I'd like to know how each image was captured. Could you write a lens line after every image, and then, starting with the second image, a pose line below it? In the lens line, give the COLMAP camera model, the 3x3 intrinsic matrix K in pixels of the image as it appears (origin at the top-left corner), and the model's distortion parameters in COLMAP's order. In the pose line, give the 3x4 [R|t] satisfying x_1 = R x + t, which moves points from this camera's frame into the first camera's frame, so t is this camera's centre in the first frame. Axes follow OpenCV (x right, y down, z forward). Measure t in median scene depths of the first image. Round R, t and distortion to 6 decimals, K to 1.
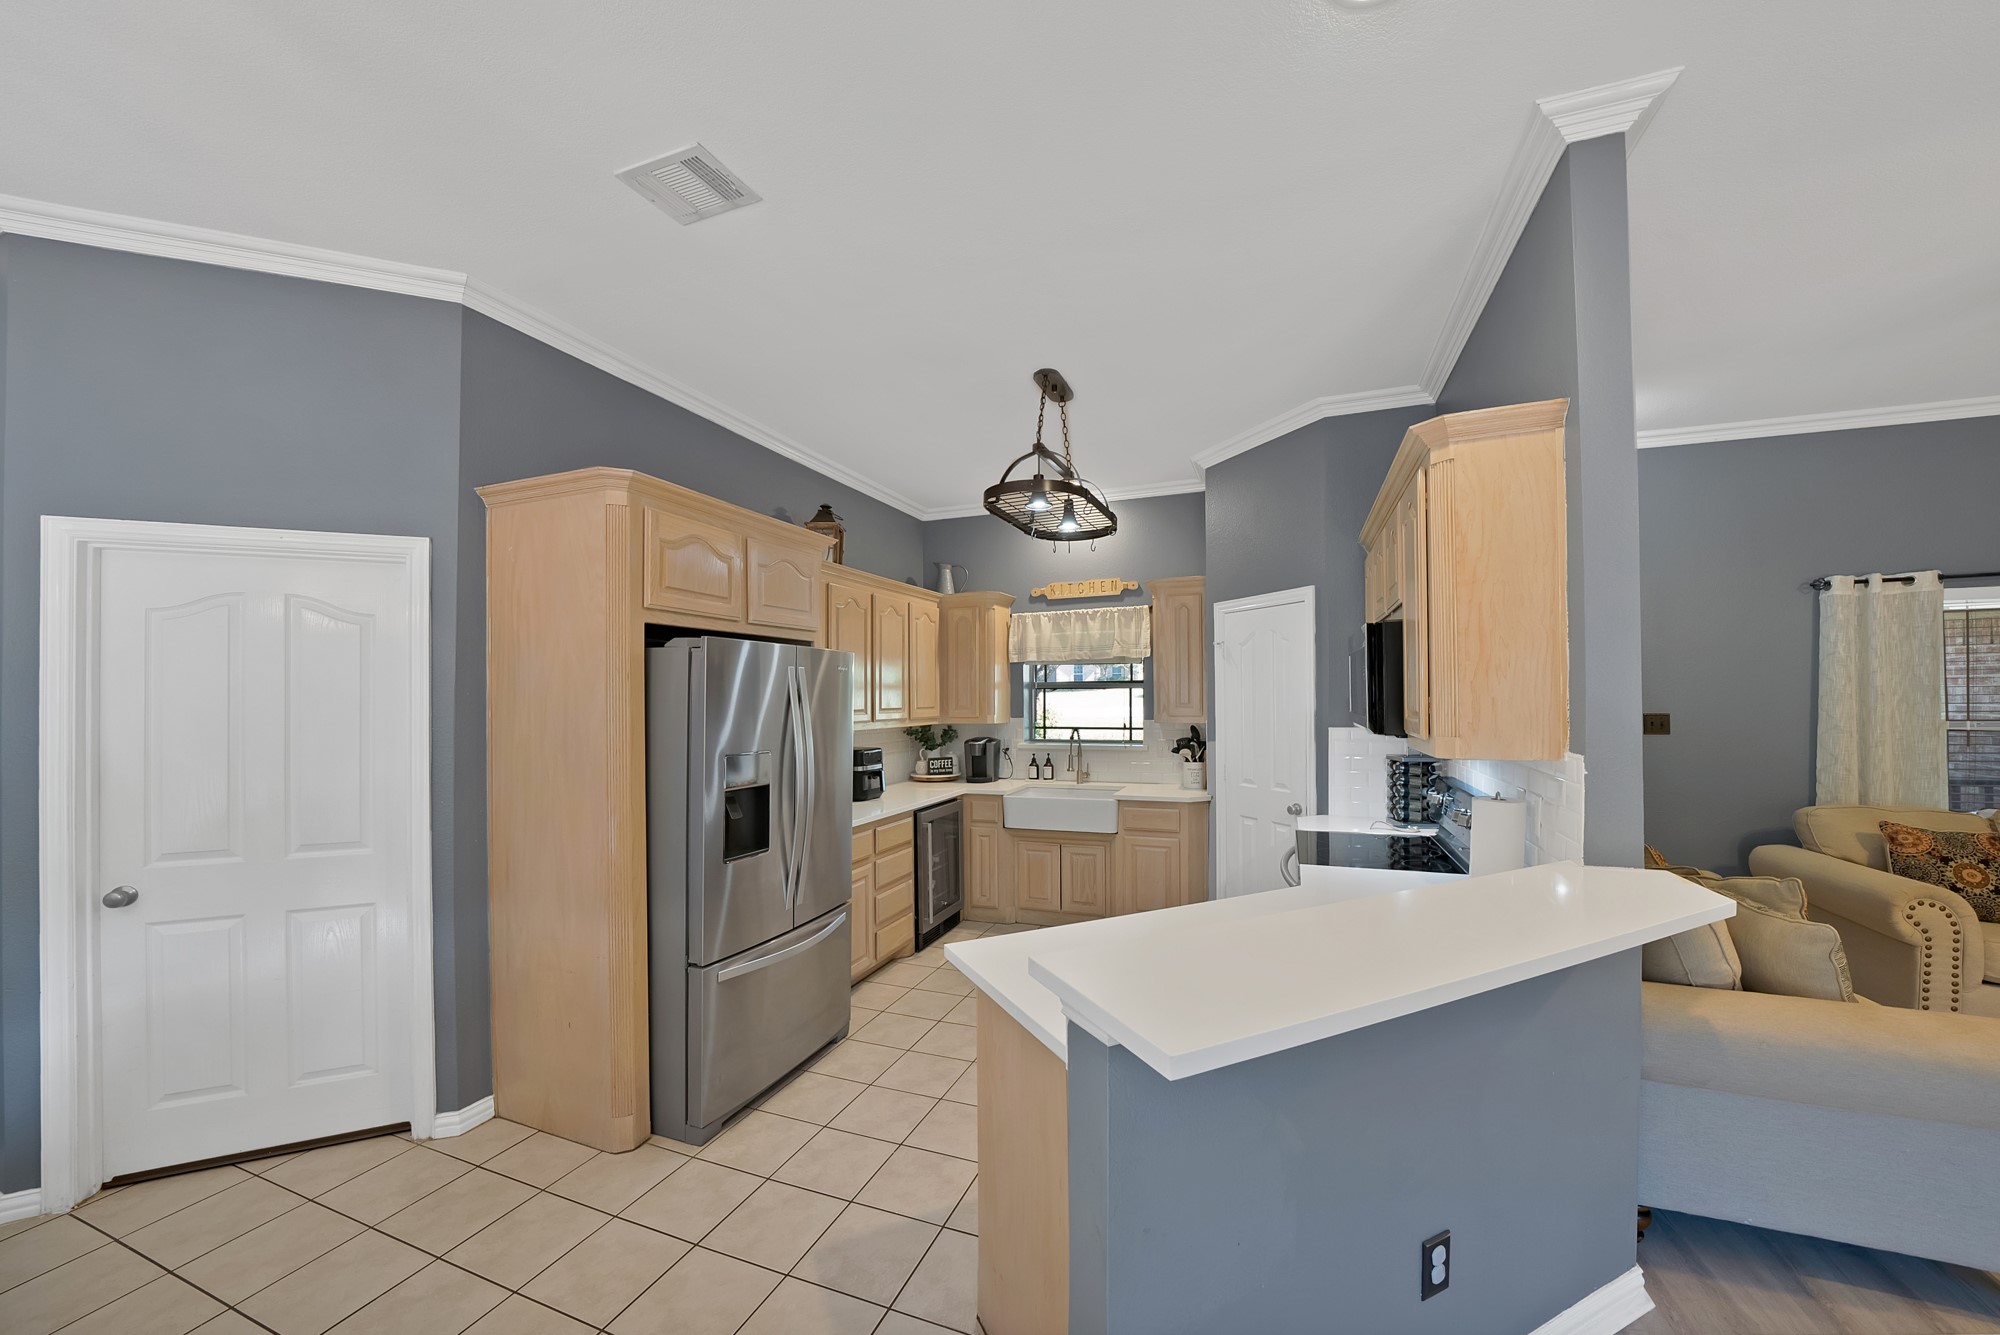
lens RADIAL K [[739.0, 0, 1007.3], [0, 739.0, 685.8], [0, 0, 1]] dist [0.002558, 0.000262]
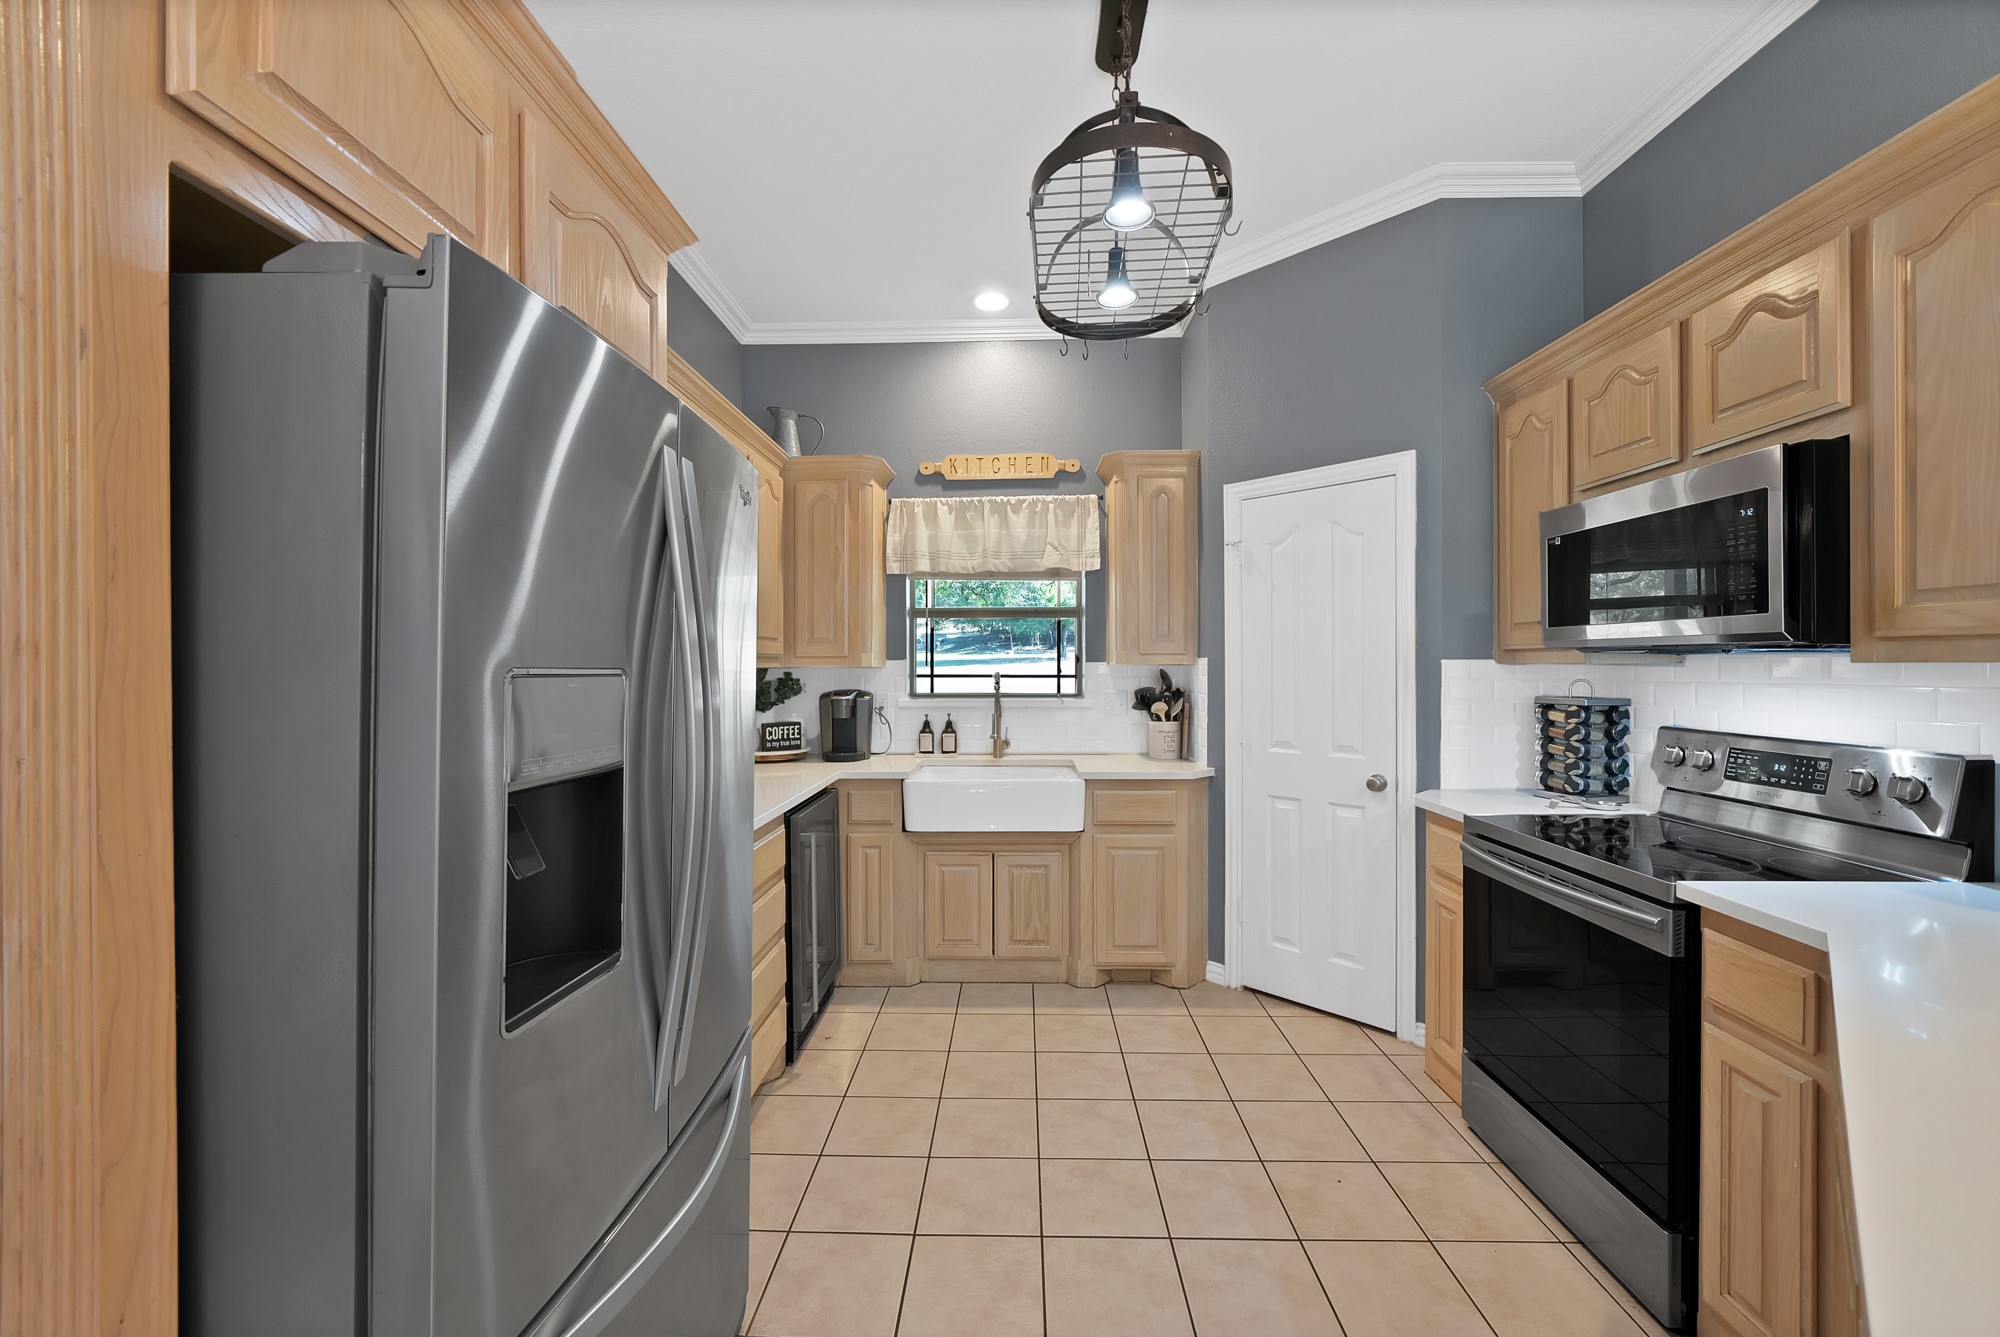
lens RADIAL K [[833.3, 0, 985.6], [0, 833.3, 660.0], [0, 0, 1]] dist [-0.000937, 0.000001]
pose [[0.953176, 0.004956, 0.302377, -0.139633], [-0.007512, 0.999945, 0.007291, 0.039167], [-0.302324, -0.009221, 0.953161, 0.290837]]
